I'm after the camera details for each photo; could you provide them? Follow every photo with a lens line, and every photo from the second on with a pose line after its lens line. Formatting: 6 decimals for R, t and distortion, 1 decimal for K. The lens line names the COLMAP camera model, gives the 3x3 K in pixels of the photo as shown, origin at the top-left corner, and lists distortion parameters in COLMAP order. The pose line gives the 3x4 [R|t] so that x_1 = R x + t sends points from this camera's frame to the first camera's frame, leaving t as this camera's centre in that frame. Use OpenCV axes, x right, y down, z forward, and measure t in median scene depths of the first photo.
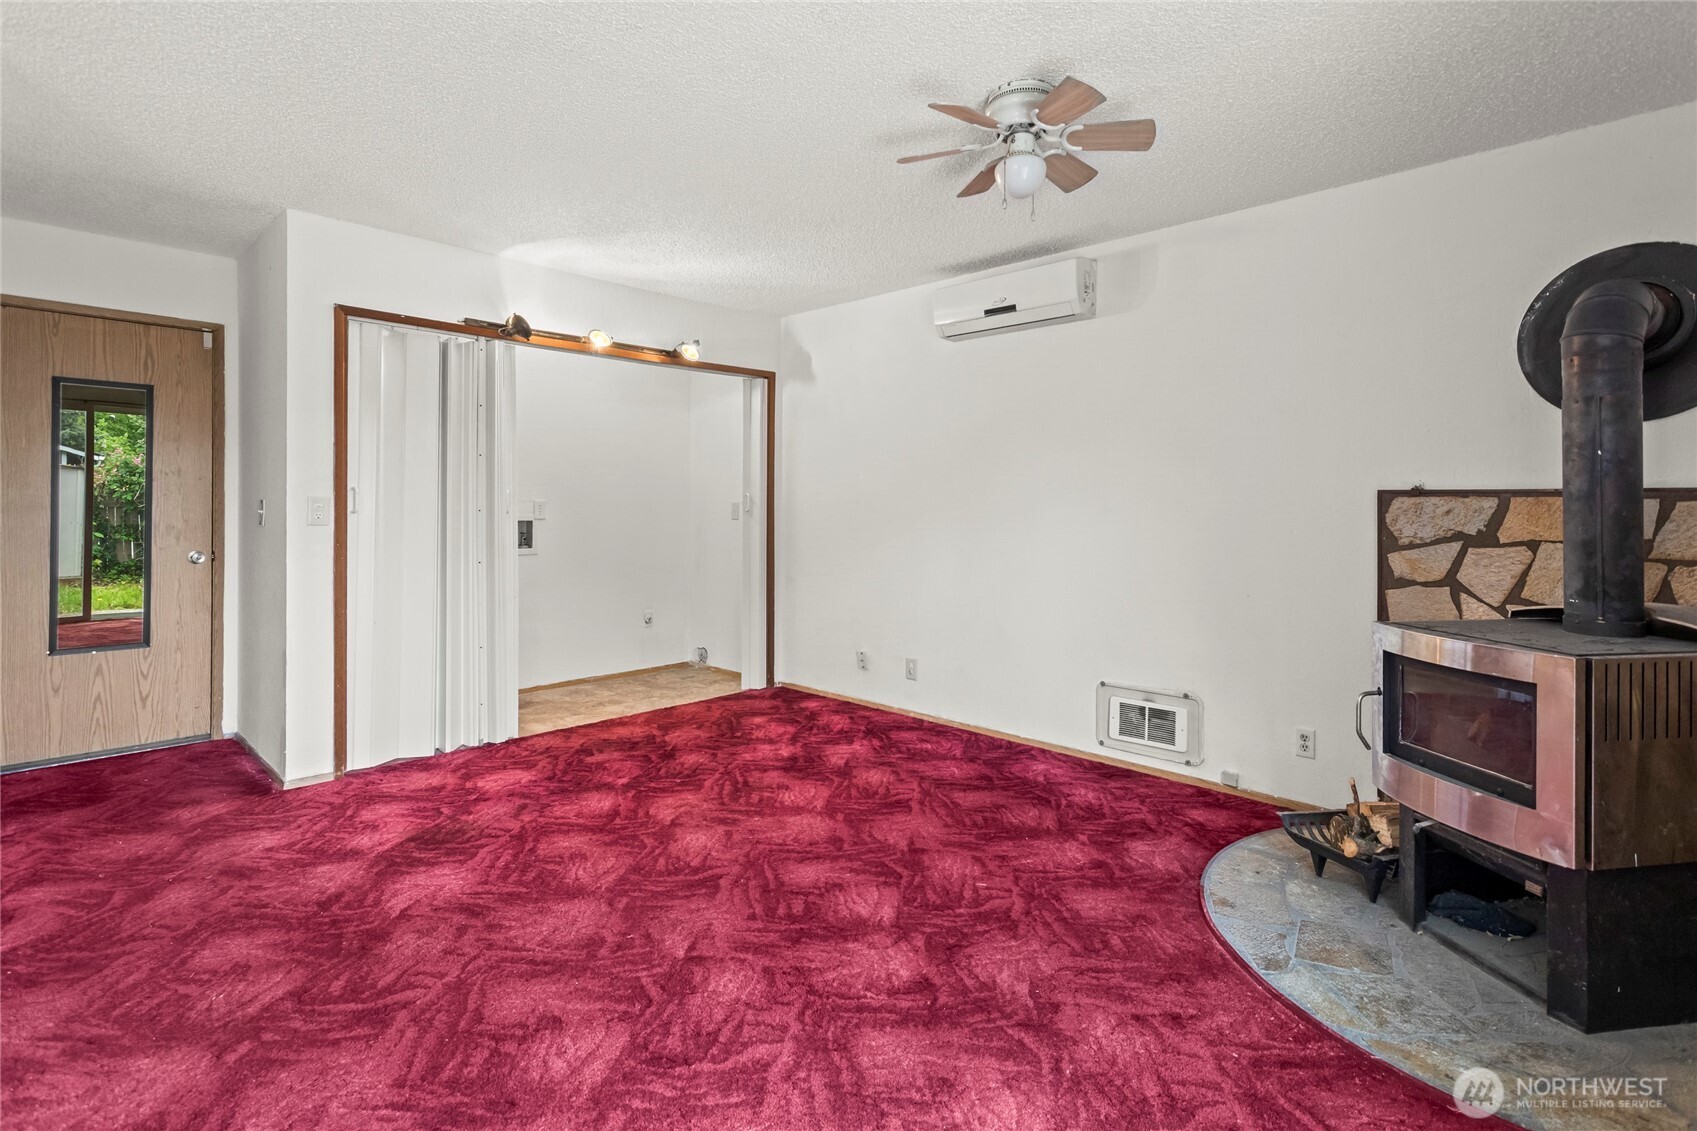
lens RADIAL K [[818.3, 0, 817.3], [0, 818.3, 508.2], [0, 0, 1]] dist [0.006660, 0.001040]
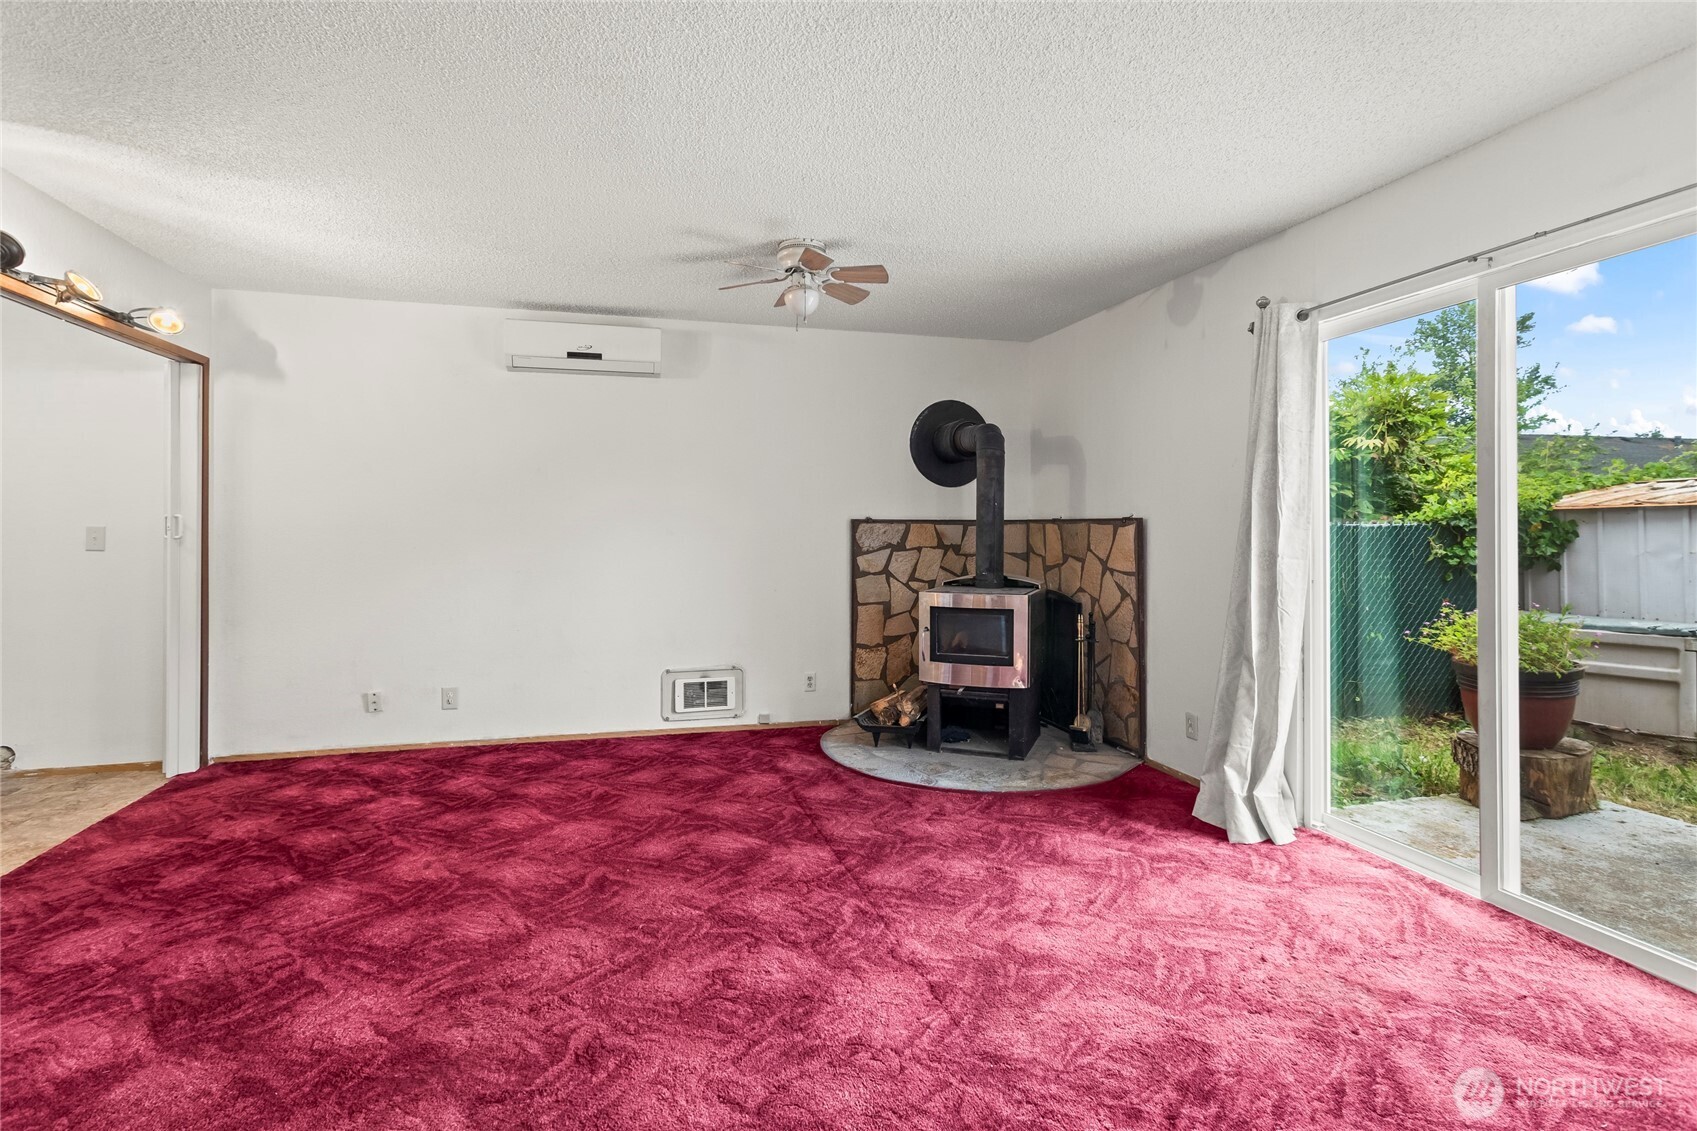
lens RADIAL K [[818.3, 0, 856.9], [0, 818.3, 531.9], [0, 0, 1]] dist [0.006660, 0.001040]
pose [[0.515300, -0.007593, 0.856976, -0.748061], [0.006076, 0.999968, 0.005207, -0.005077], [-0.856989, 0.002524, 0.515329, 0.140199]]
